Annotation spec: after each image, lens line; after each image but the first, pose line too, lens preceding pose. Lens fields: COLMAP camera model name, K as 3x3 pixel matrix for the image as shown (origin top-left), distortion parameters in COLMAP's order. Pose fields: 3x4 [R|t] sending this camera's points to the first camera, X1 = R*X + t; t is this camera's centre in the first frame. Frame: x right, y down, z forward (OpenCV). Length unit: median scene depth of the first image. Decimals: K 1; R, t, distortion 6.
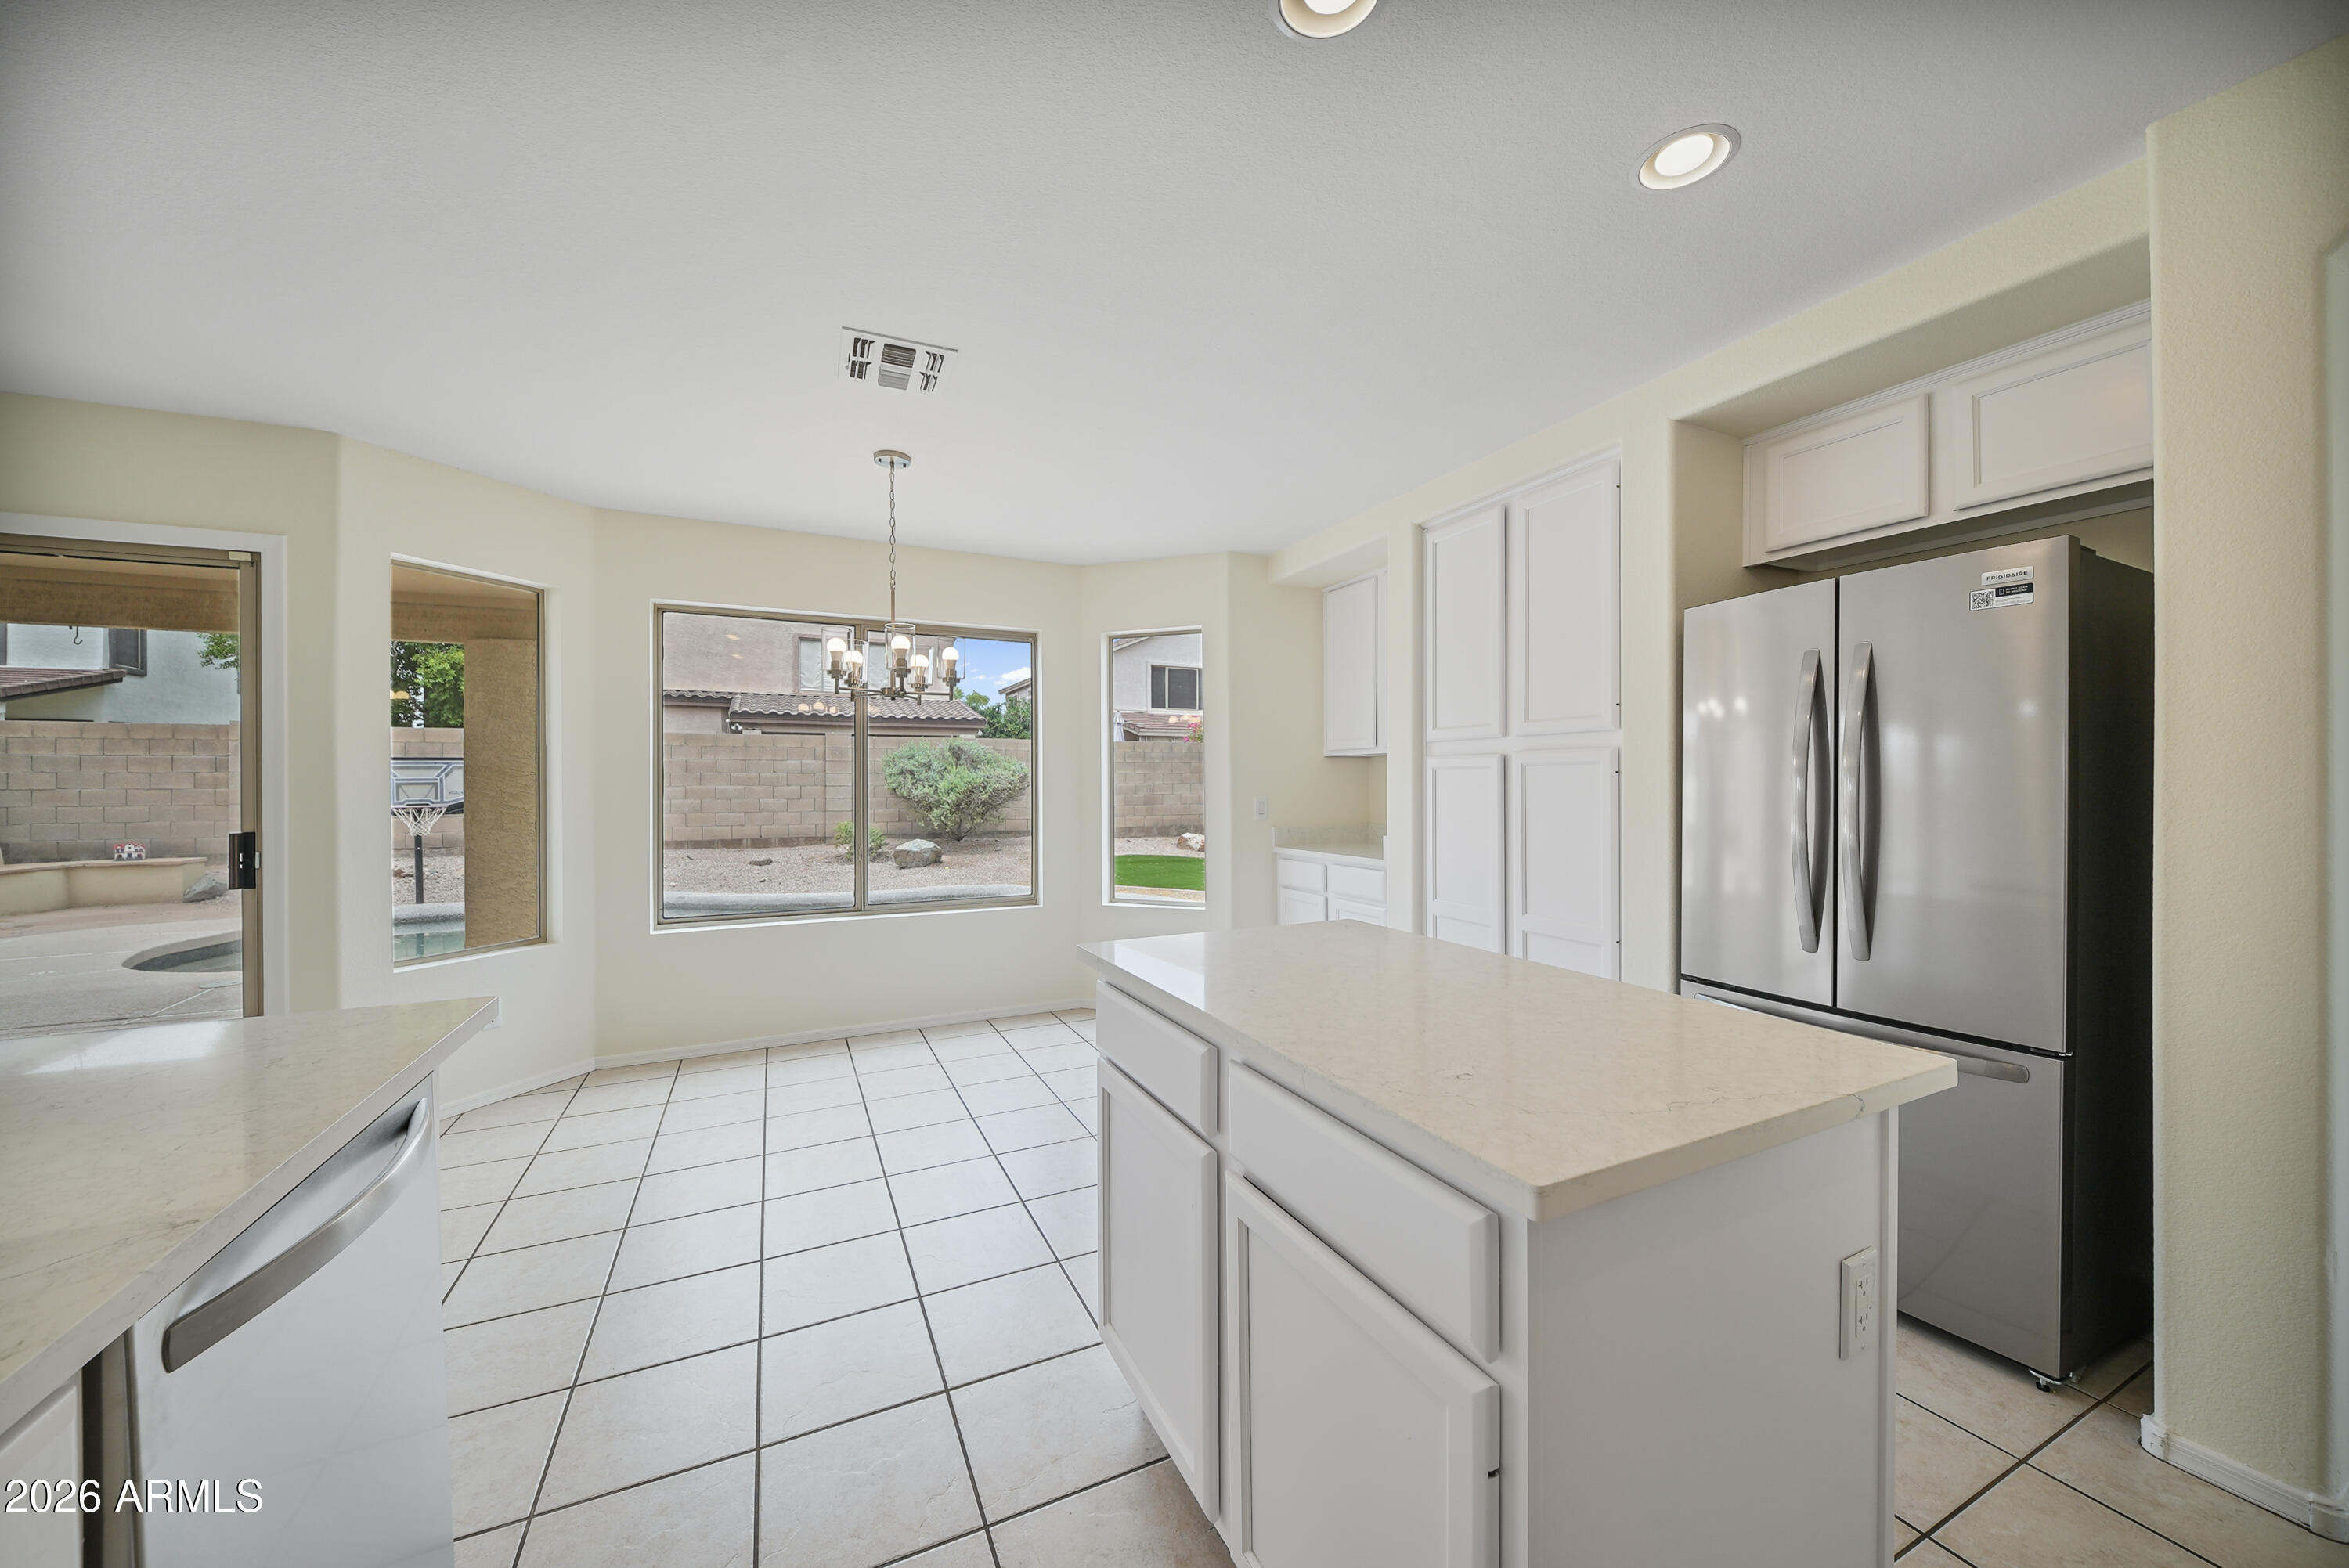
lens RADIAL K [[835.1, 0, 1181.7], [0, 835.1, 785.4], [0, 0, 1]] dist [-0.010324, -0.000828]
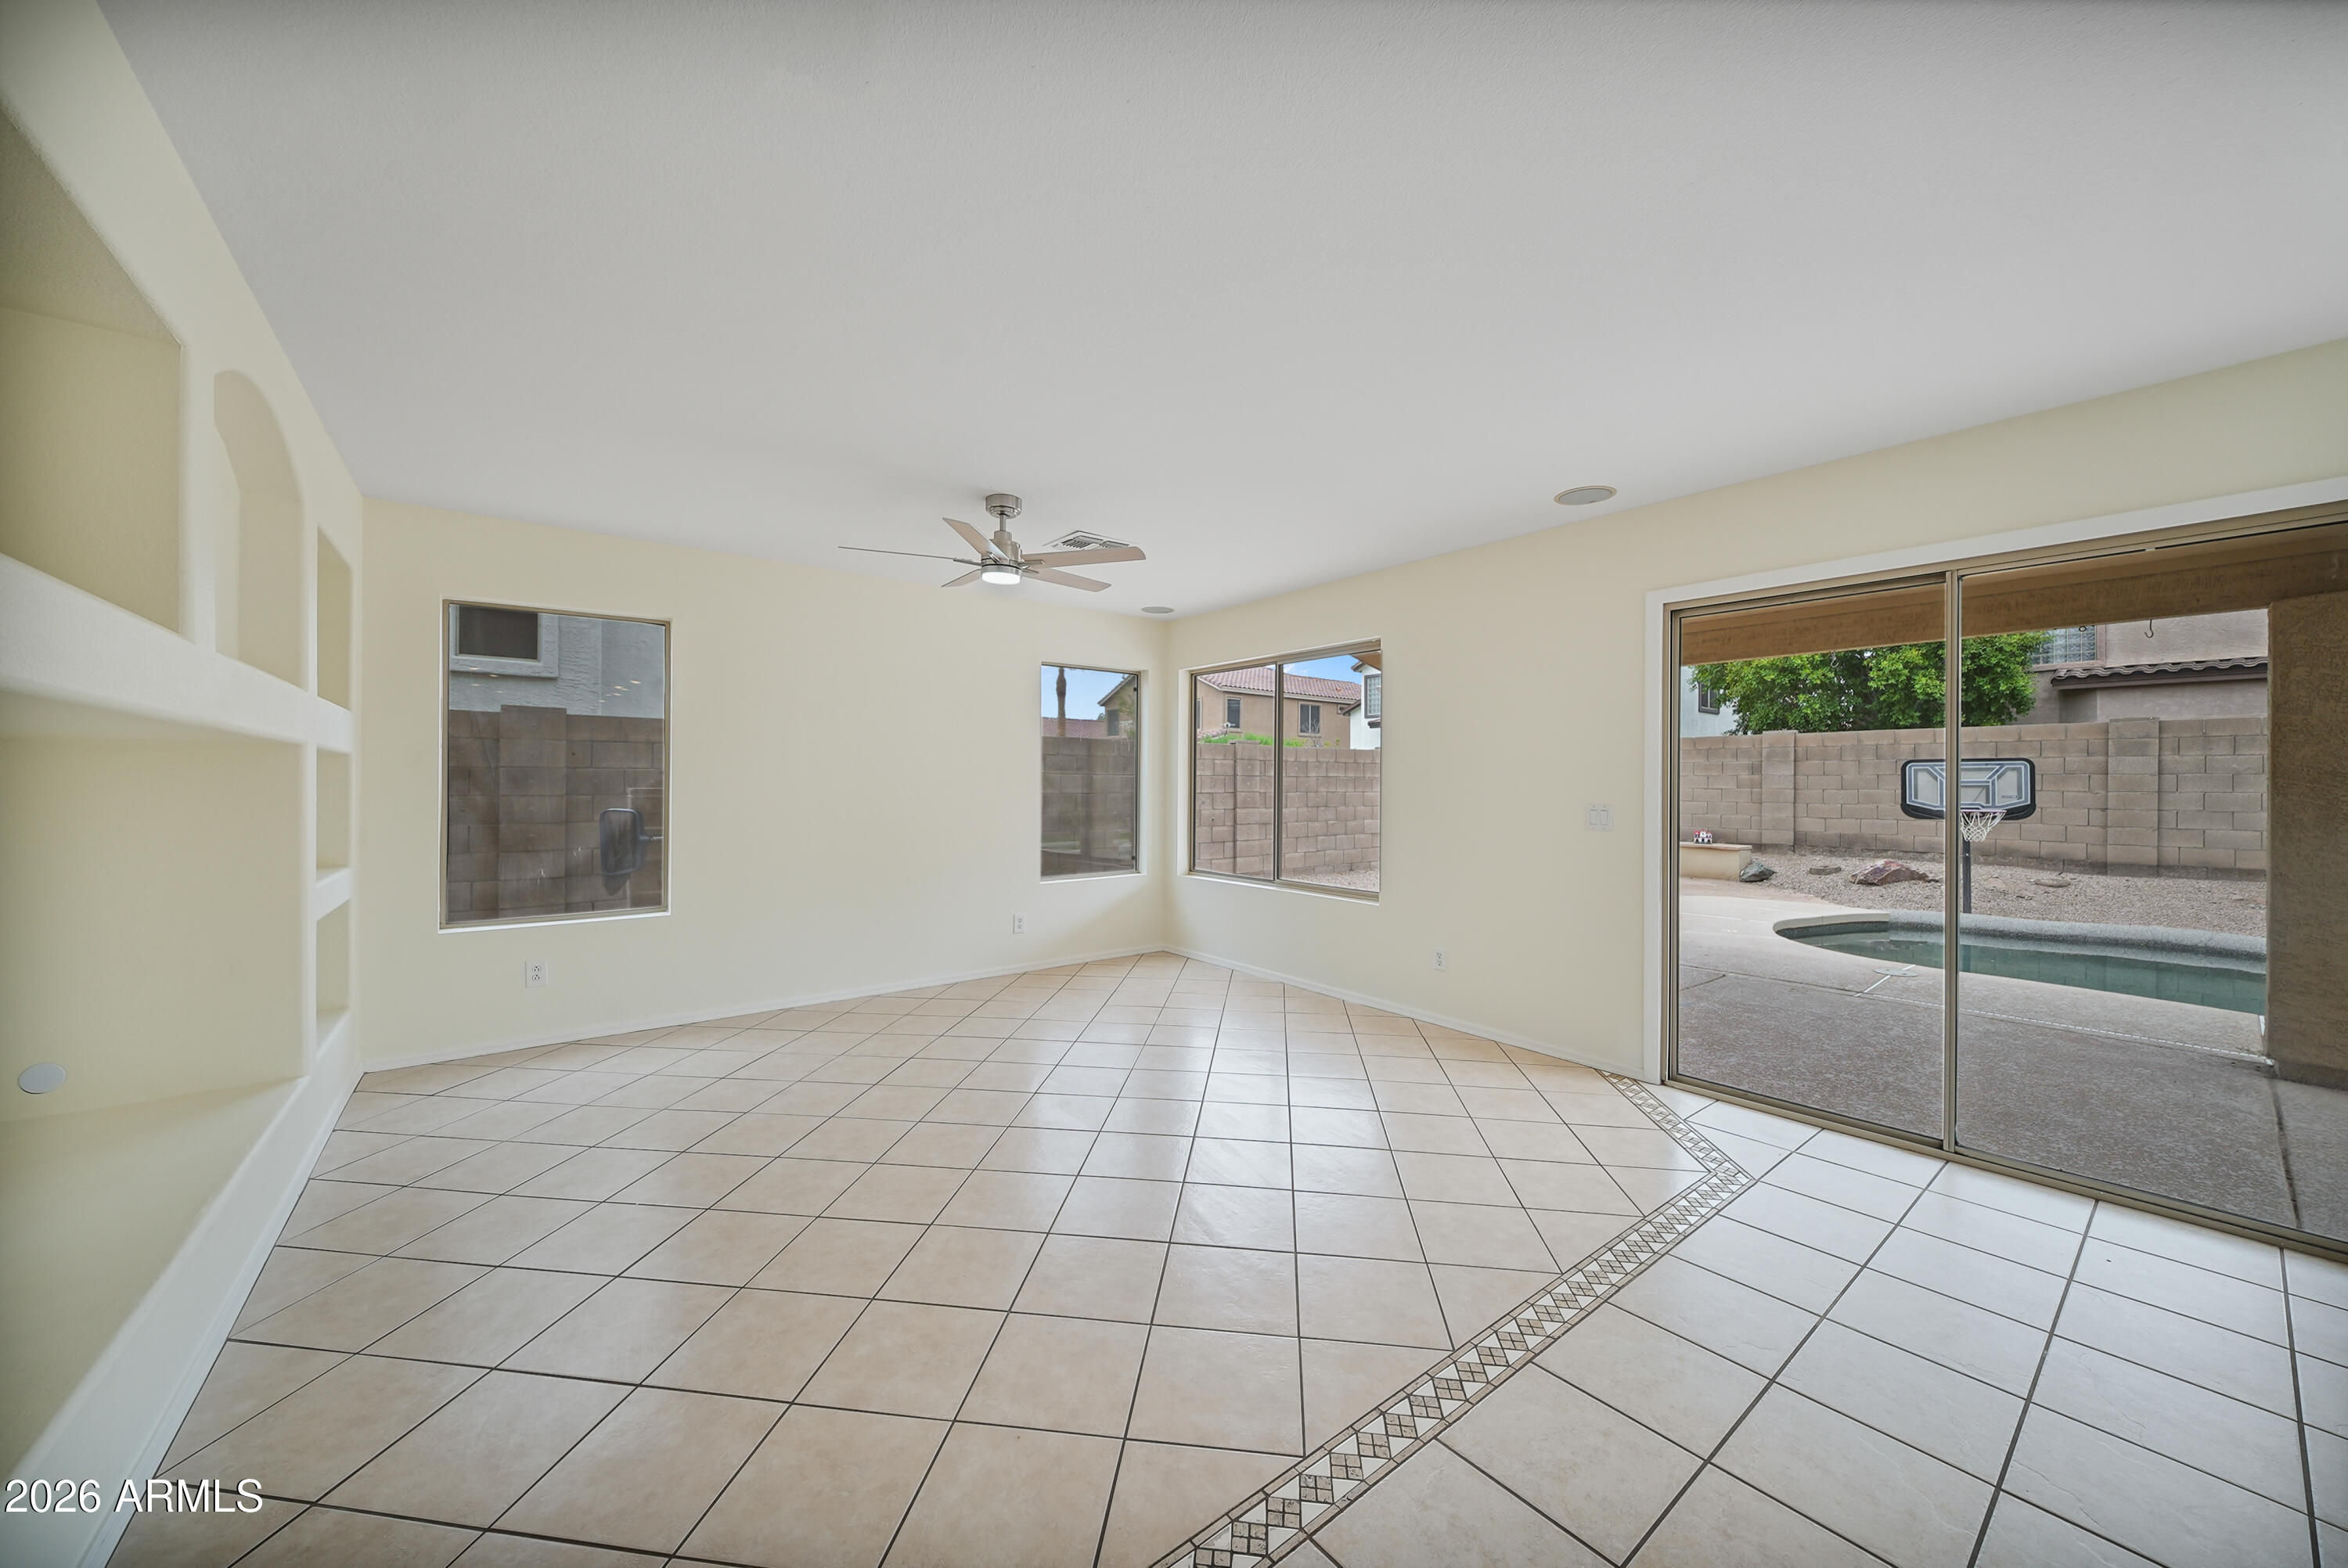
lens RADIAL K [[834.7, 0, 1163.0], [0, 834.7, 783.9], [0, 0, 1]] dist [-0.010324, -0.000828]
pose [[0.195666, 0.006189, -0.980651, -0.132264], [-0.010344, 0.999937, 0.004246, 0.000408], [0.980616, 0.009313, 0.195717, -0.066316]]
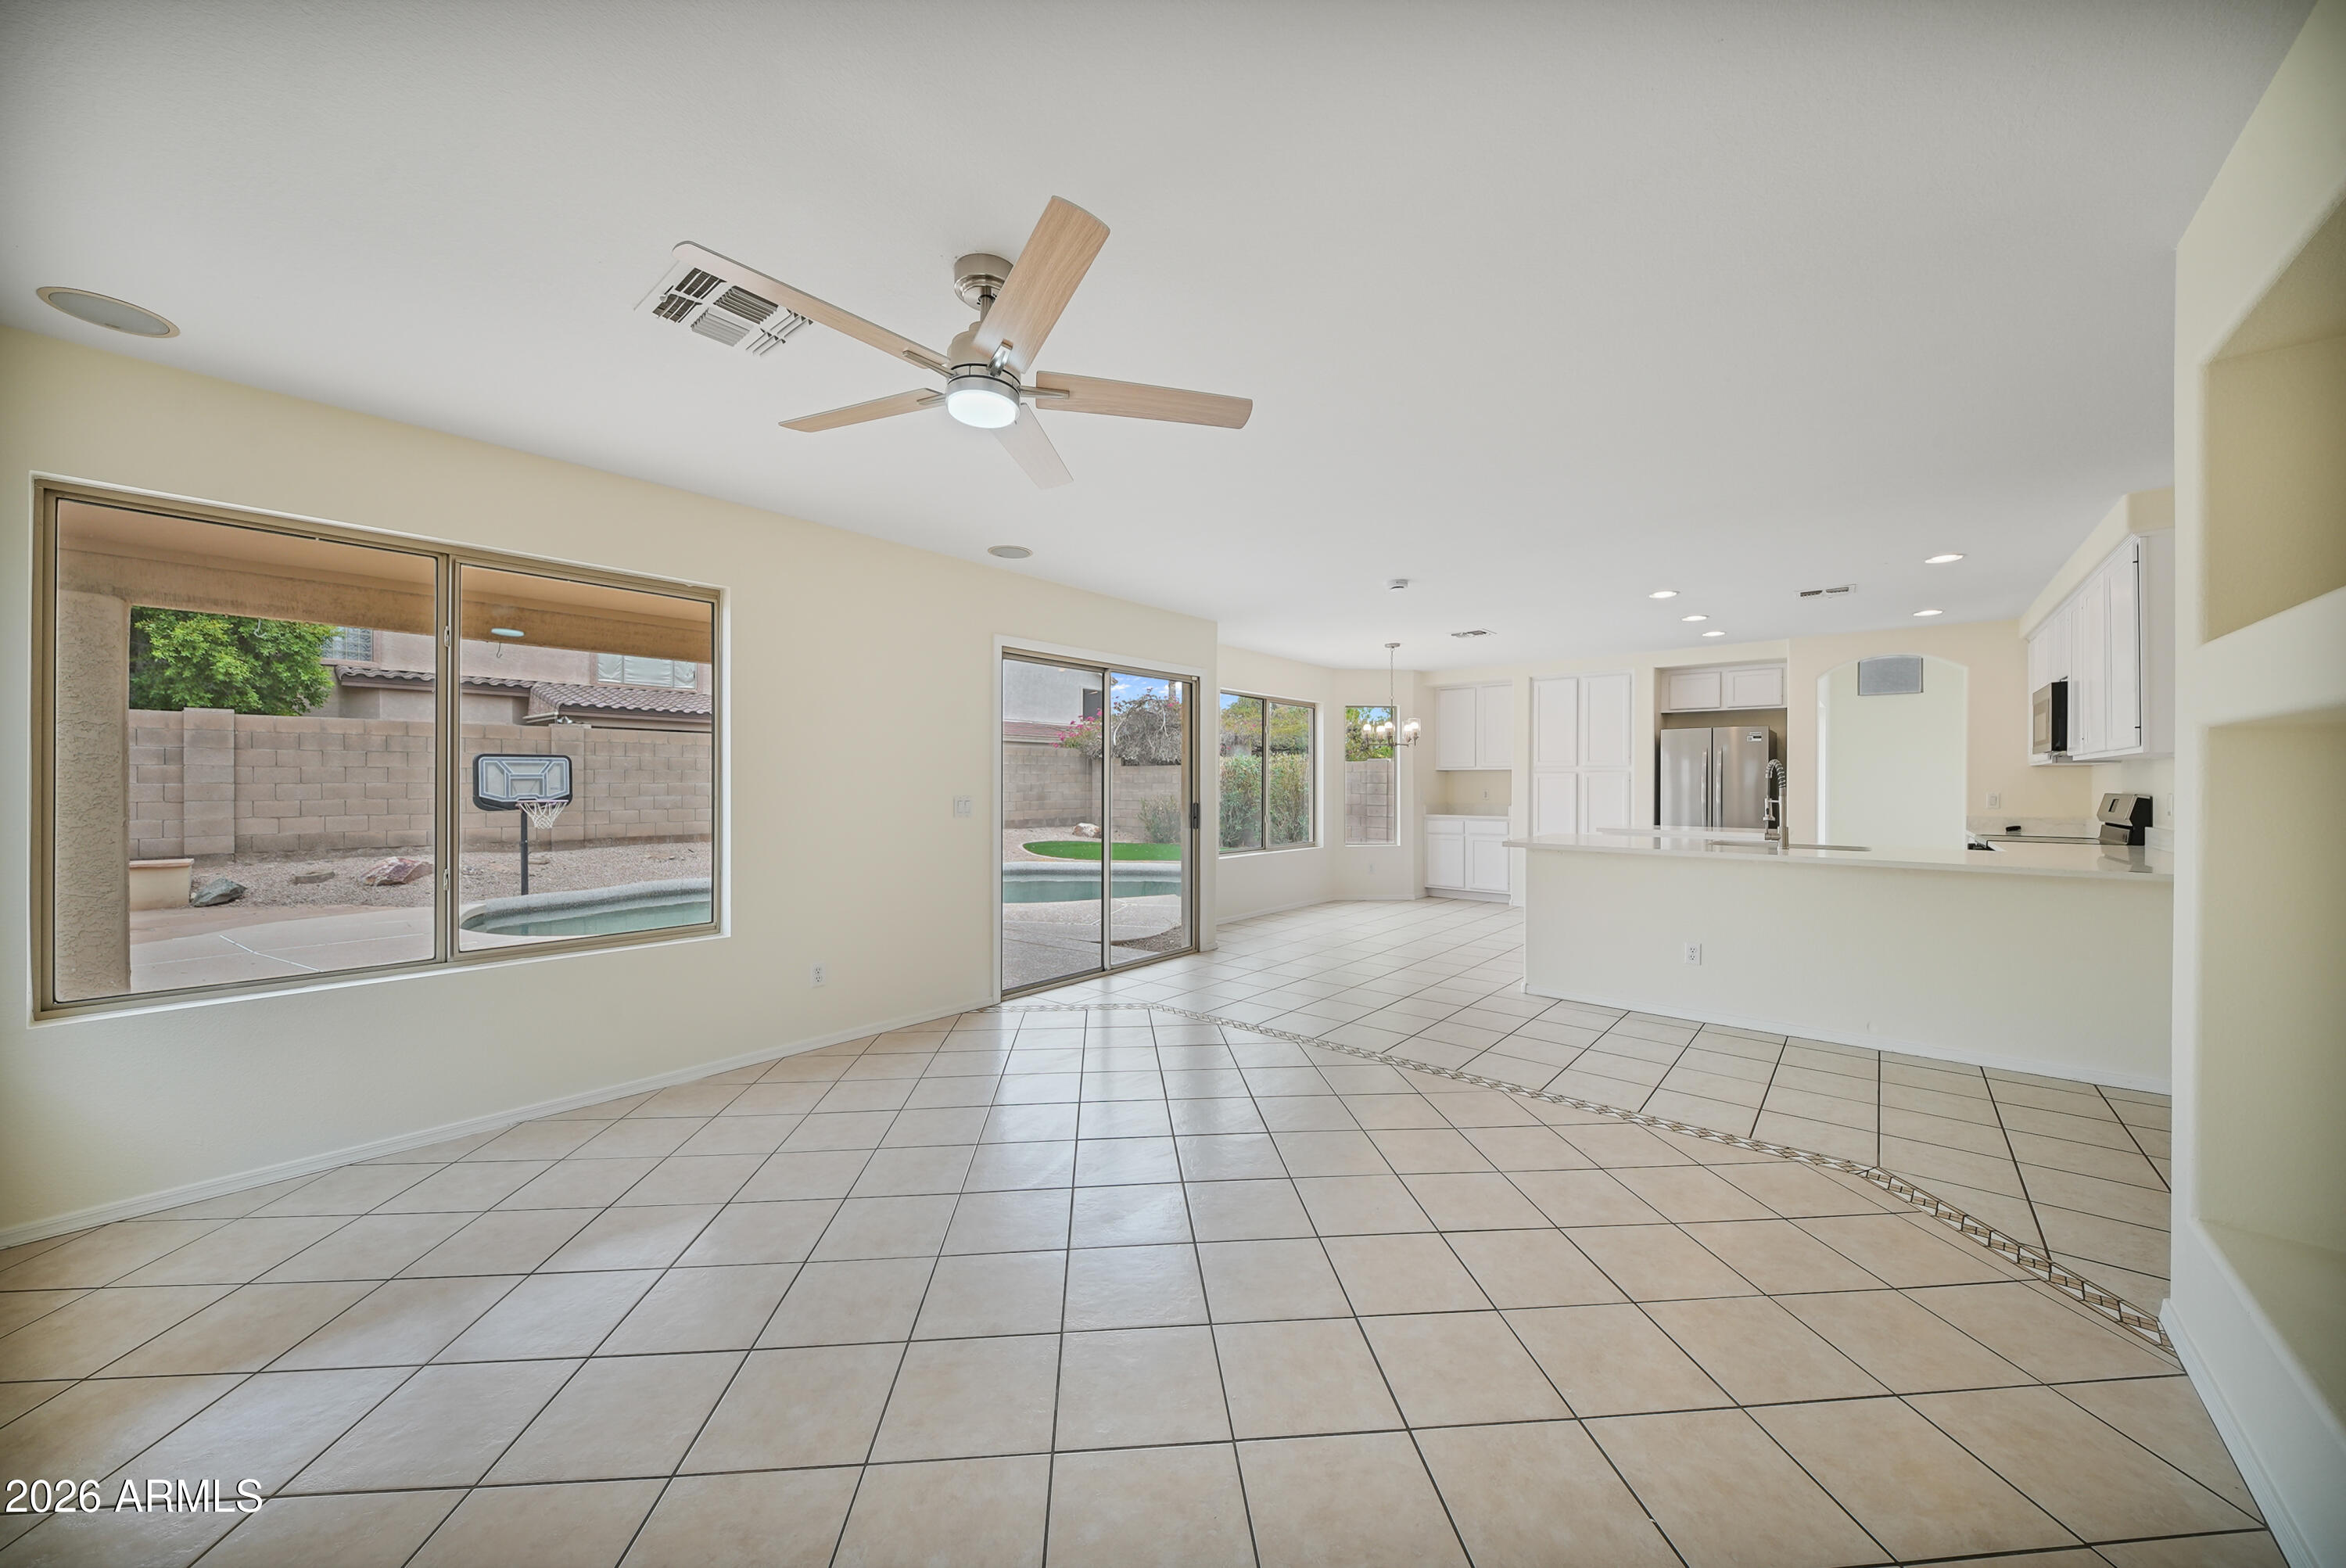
lens RADIAL K [[834.1, 0, 1176.7], [0, 834.1, 793.0], [0, 0, 1]] dist [-0.010324, -0.000828]
pose [[0.912011, -0.000072, 0.410165, -0.453350], [-0.003723, 0.999957, 0.008453, 0.002190], [-0.410149, -0.009236, 0.911972, -0.217573]]
